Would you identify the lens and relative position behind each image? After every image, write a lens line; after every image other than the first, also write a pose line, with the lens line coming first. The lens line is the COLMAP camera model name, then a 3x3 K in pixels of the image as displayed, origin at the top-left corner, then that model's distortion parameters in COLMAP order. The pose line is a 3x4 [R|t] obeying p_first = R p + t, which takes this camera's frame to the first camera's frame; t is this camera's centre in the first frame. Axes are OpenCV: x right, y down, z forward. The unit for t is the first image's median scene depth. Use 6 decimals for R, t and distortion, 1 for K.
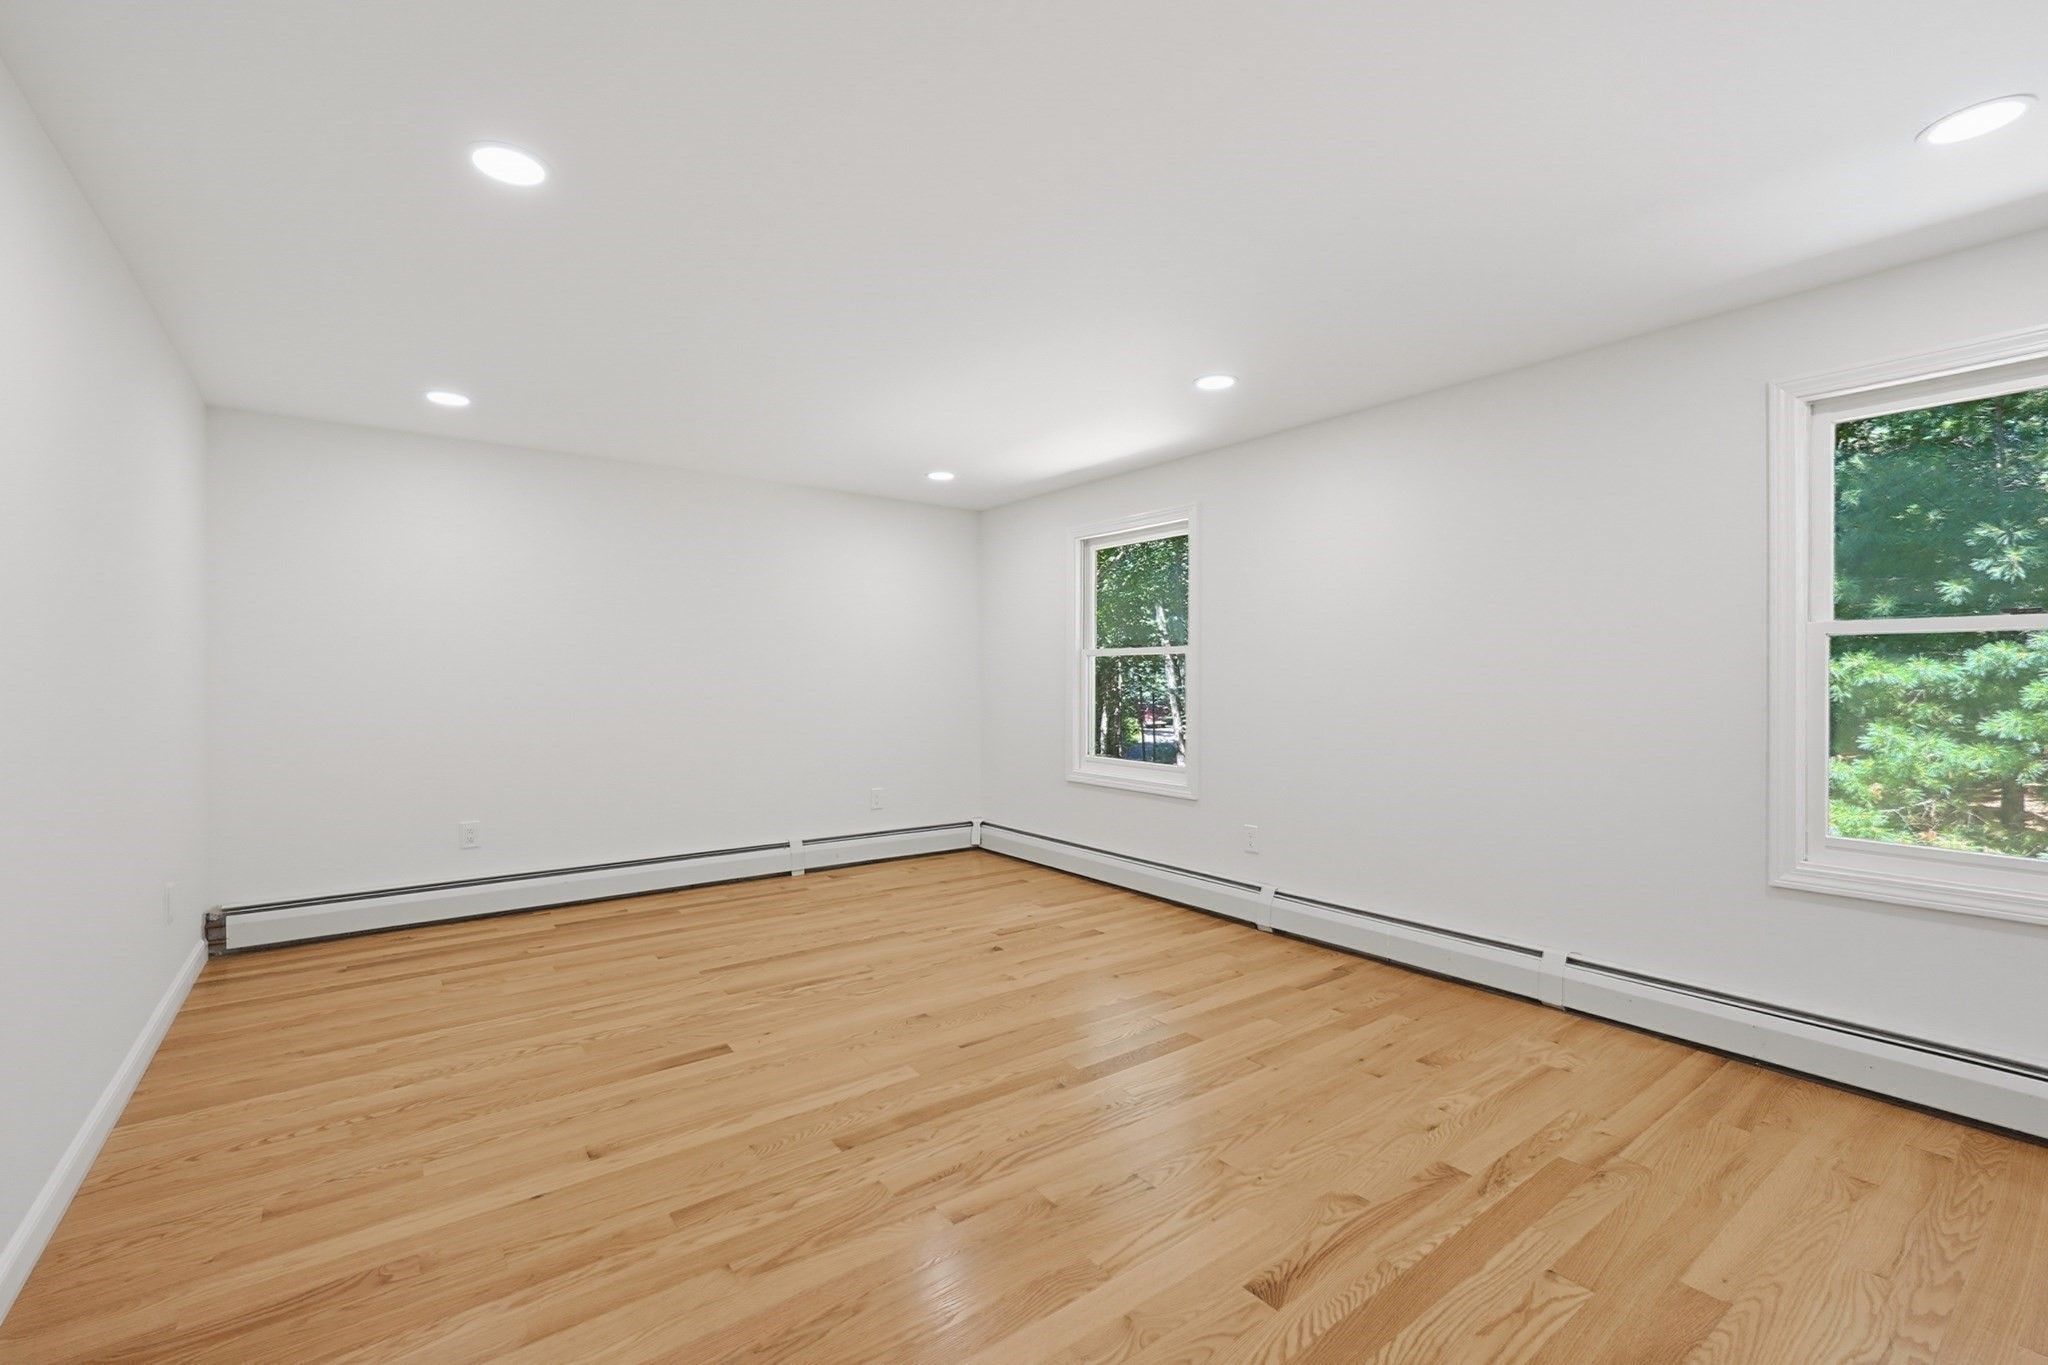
lens RADIAL K [[850.1, 0, 1013.5], [0, 850.1, 674.7], [0, 0, 1]] dist [-0.008799, -0.000093]
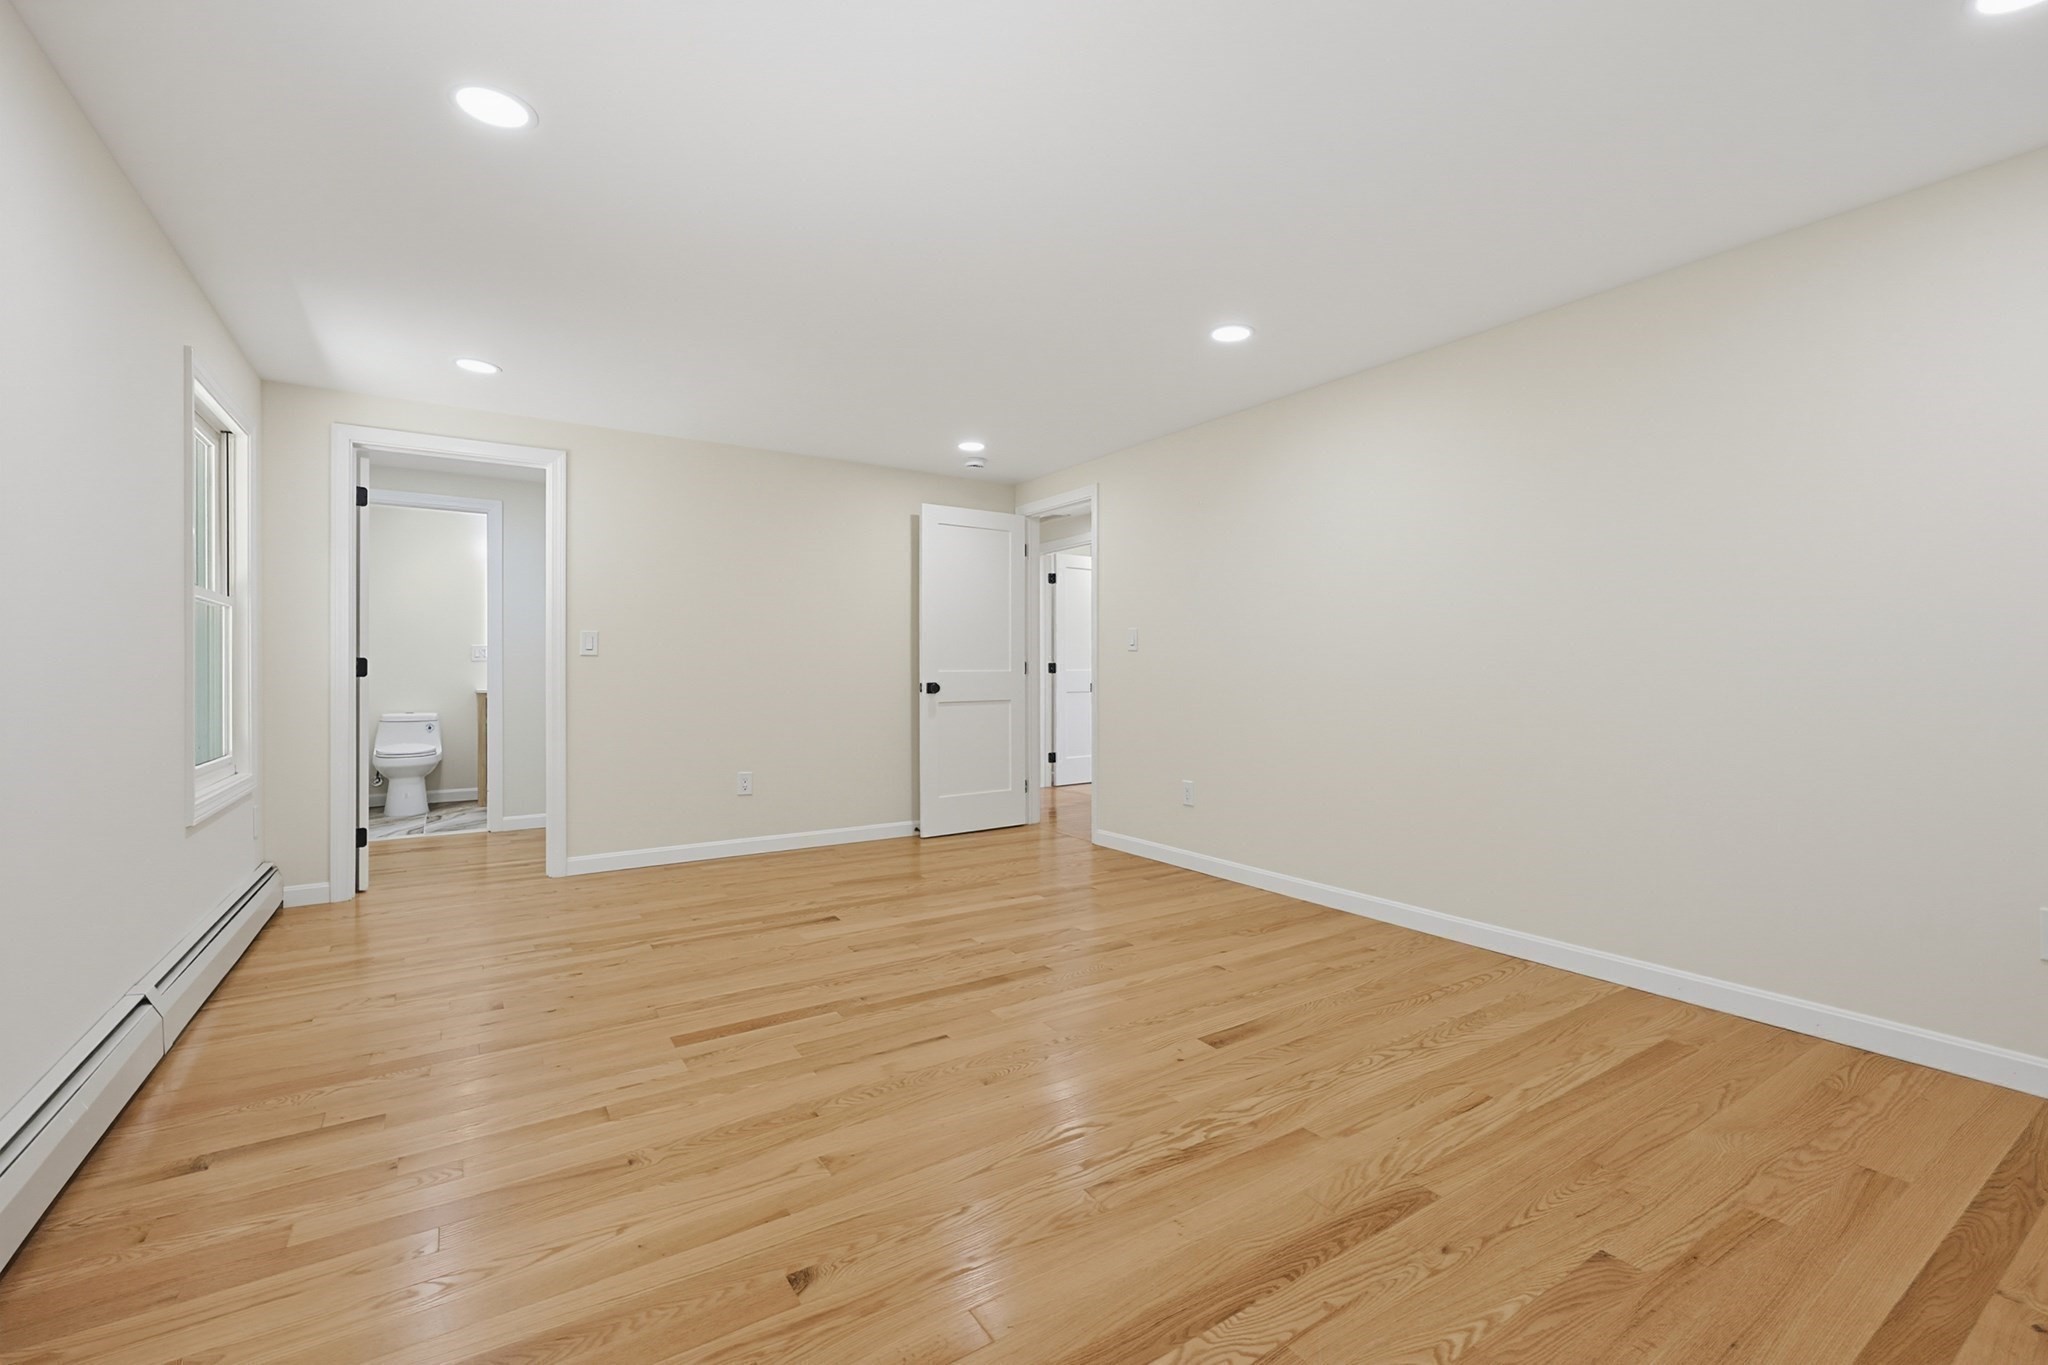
lens RADIAL K [[850.1, 0, 1013.5], [0, 850.1, 674.7], [0, 0, 1]] dist [-0.008799, -0.000093]
pose [[-0.996907, 0.000392, 0.078595, -0.206583], [0.000376, 1.000000, -0.000221, 0.058970], [-0.078595, -0.000190, -0.996907, 1.912916]]
